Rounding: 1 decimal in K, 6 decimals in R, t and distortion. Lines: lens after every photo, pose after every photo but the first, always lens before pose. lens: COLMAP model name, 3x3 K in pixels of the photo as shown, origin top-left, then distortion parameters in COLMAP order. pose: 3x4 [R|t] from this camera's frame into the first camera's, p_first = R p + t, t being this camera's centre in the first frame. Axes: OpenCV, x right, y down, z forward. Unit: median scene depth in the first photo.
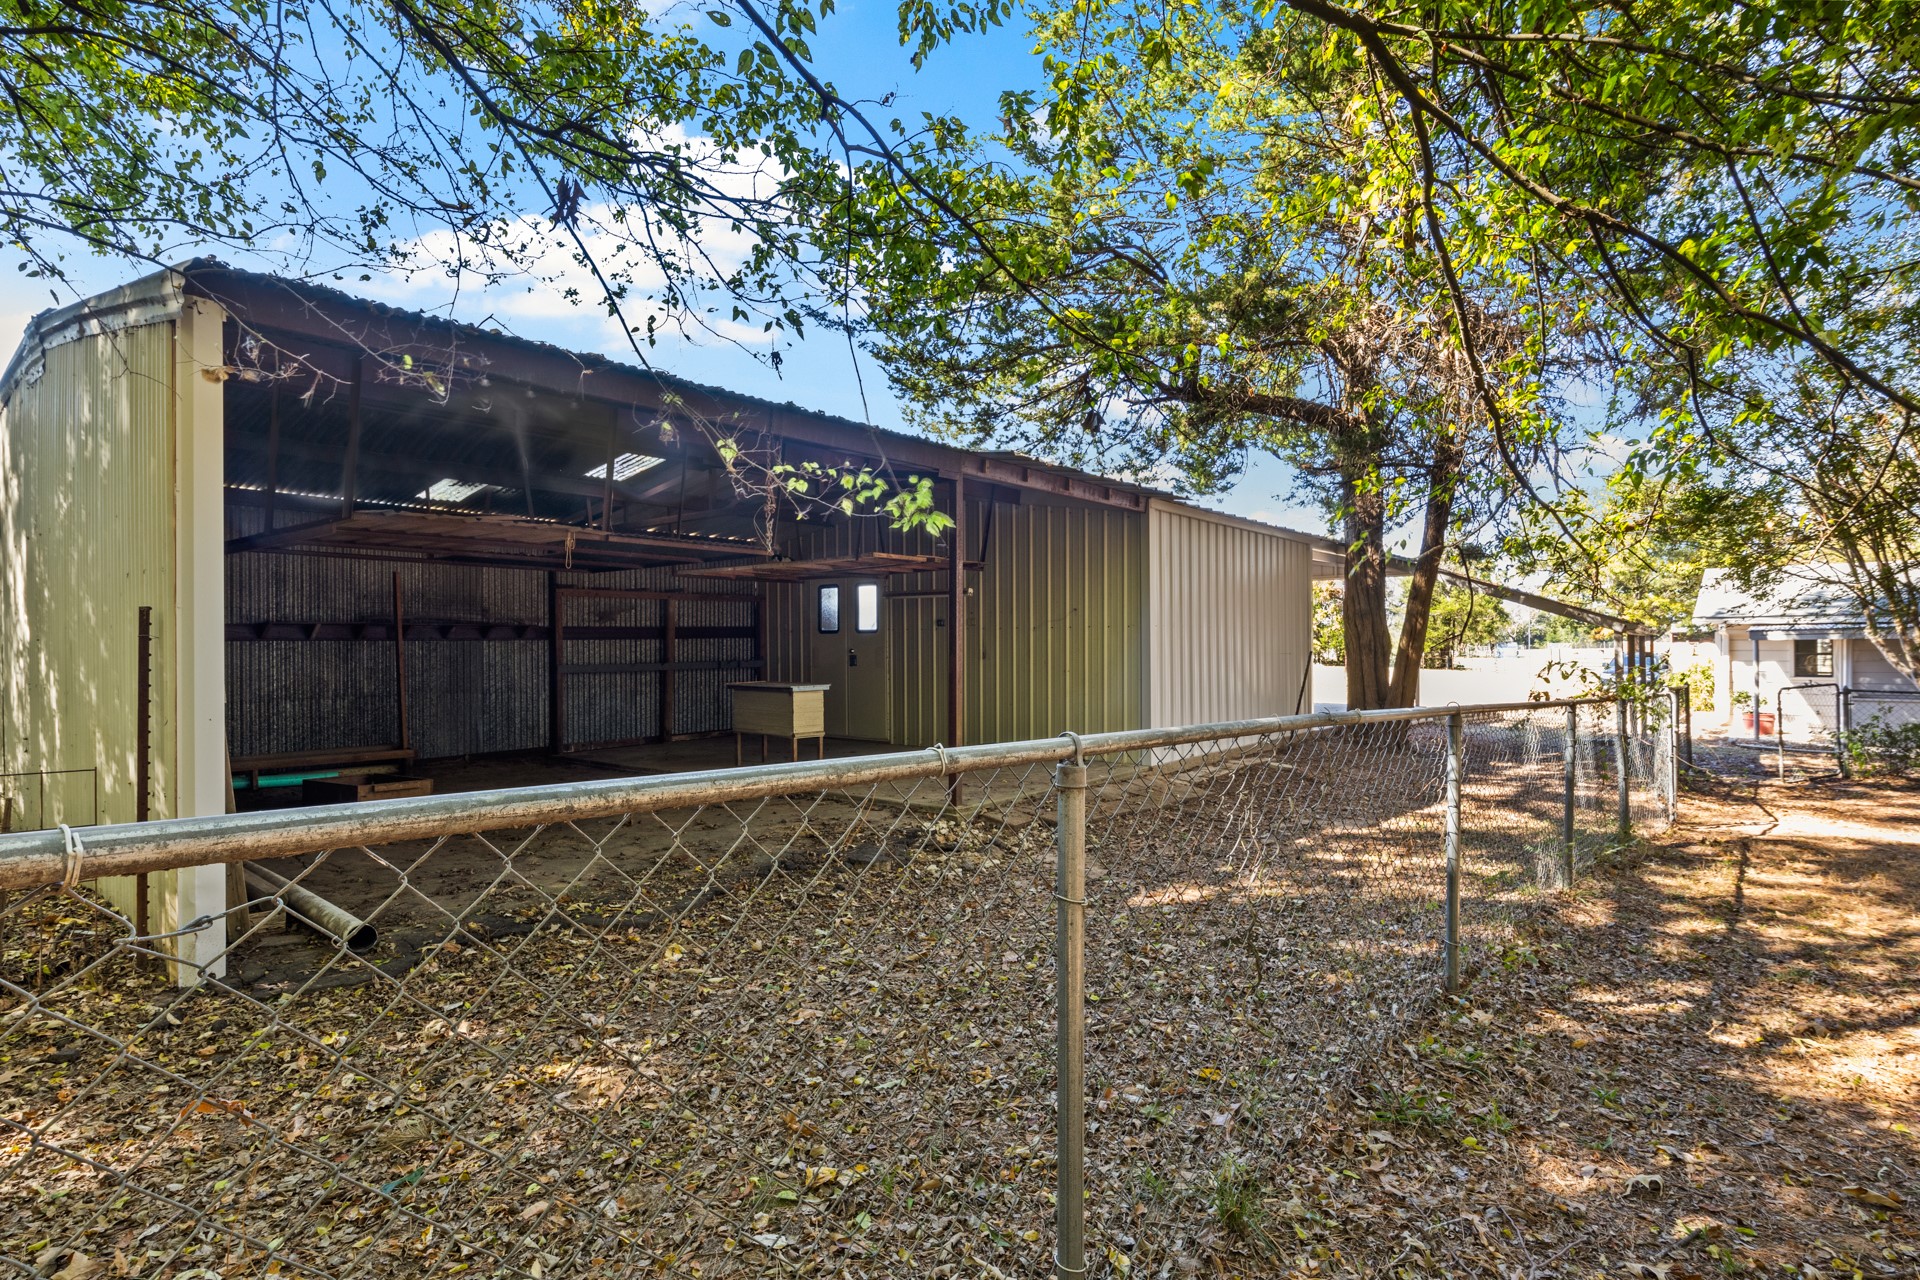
lens RADIAL K [[973.4, 0, 960.0], [0, 973.4, 640.0], [0, 0, 1]] dist [0.006435, 0.000538]
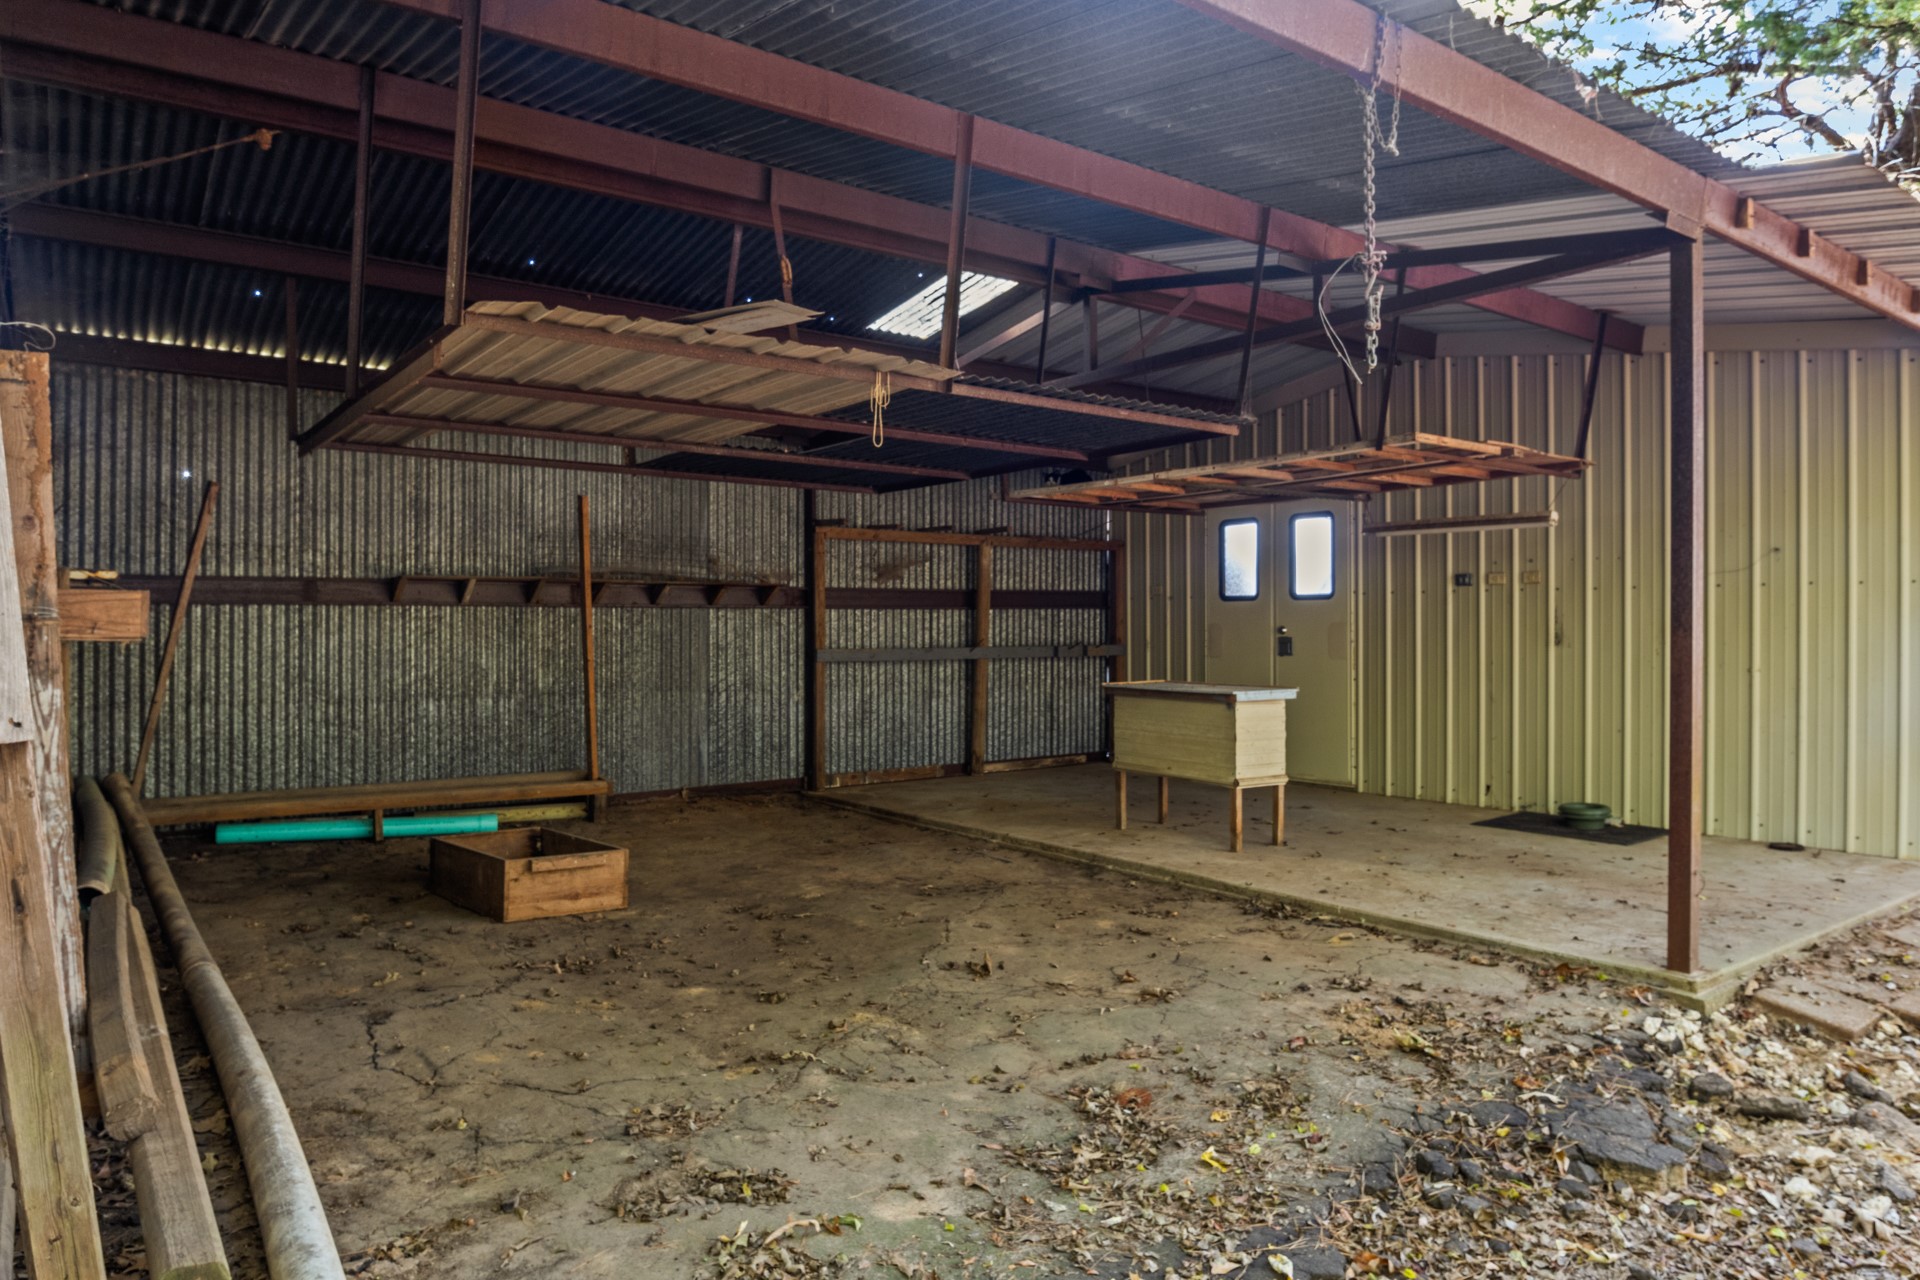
lens RADIAL K [[1224.6, 0, 960.0], [0, 1224.6, 640.0], [0, 0, 1]] dist [-0.000110, -0.017899]
pose [[0.969138, 0.008257, -0.246381, -0.130110], [-0.005076, 0.999895, 0.013543, 0.009009], [0.246467, -0.011874, 0.969078, 0.259837]]
